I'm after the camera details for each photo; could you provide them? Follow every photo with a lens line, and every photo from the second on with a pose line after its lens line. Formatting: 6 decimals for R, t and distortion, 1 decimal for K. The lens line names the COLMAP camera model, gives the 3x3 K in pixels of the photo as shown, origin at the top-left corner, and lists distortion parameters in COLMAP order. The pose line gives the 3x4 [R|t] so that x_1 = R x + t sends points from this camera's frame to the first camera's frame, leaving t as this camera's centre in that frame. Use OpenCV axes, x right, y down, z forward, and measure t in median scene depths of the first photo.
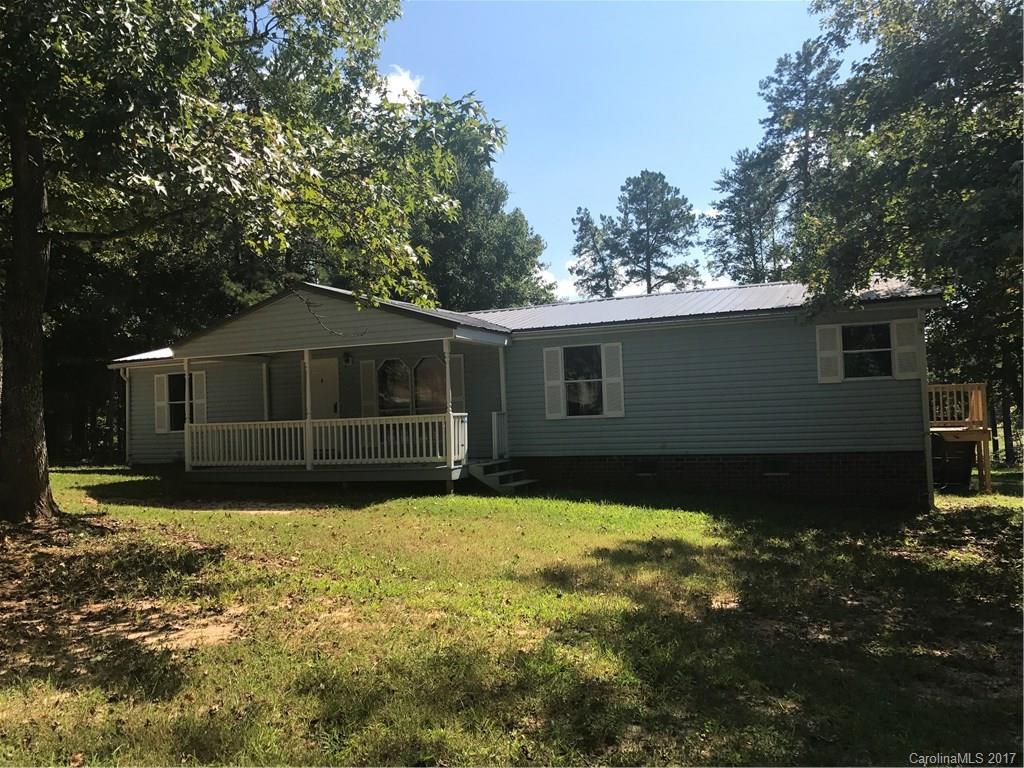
lens RADIAL K [[831.5, 0, 512.0], [0, 831.5, 384.0], [0, 0, 1]] dist [0.005503, -0.016288]
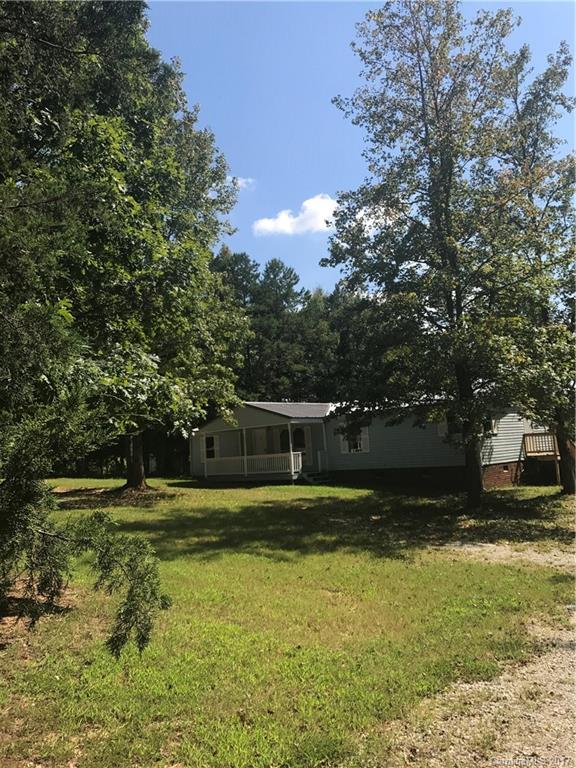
lens RADIAL K [[623.6, 0, 285.8], [0, 623.6, 379.5], [0, 0, 1]] dist [0.005503, -0.016288]
pose [[0.935705, -0.062908, -0.347129, 0.580344], [0.038607, 0.996323, -0.076490, -0.042418], [0.350665, 0.058170, 0.934693, -0.790718]]
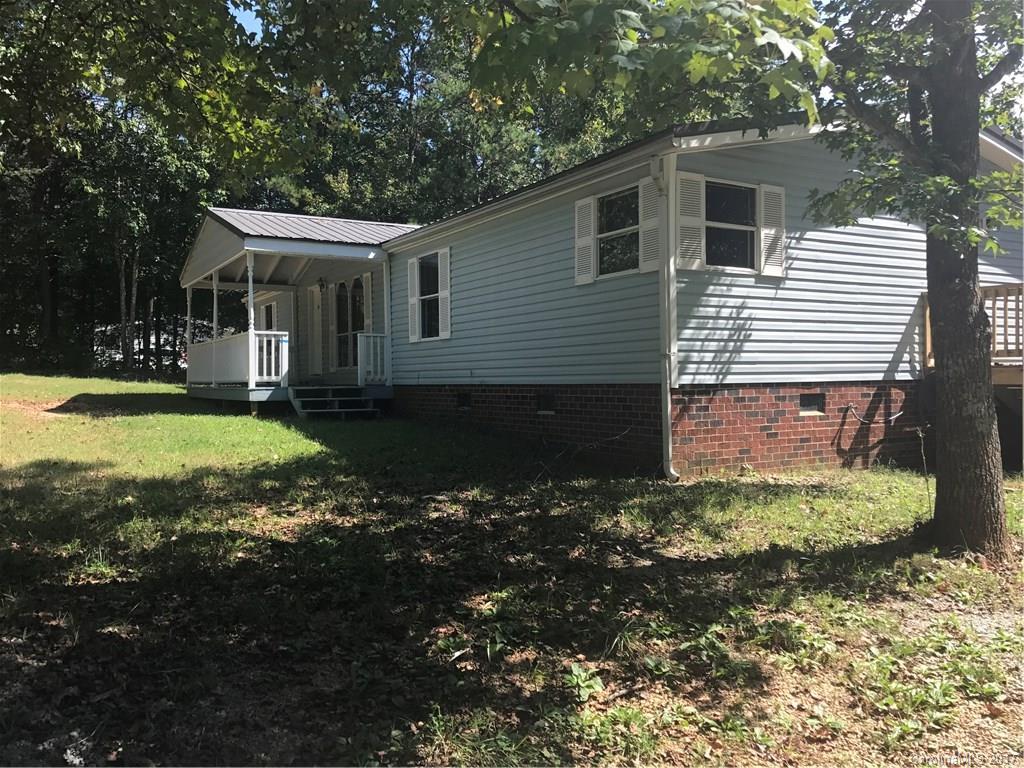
lens RADIAL K [[831.5, 0, 512.0], [0, 831.5, 384.0], [0, 0, 1]] dist [0.005503, -0.016288]
pose [[0.804892, 0.032719, -0.592519, 0.732511], [0.004641, 0.998101, 0.061420, 0.037769], [0.593404, -0.052186, 0.803211, 0.406098]]
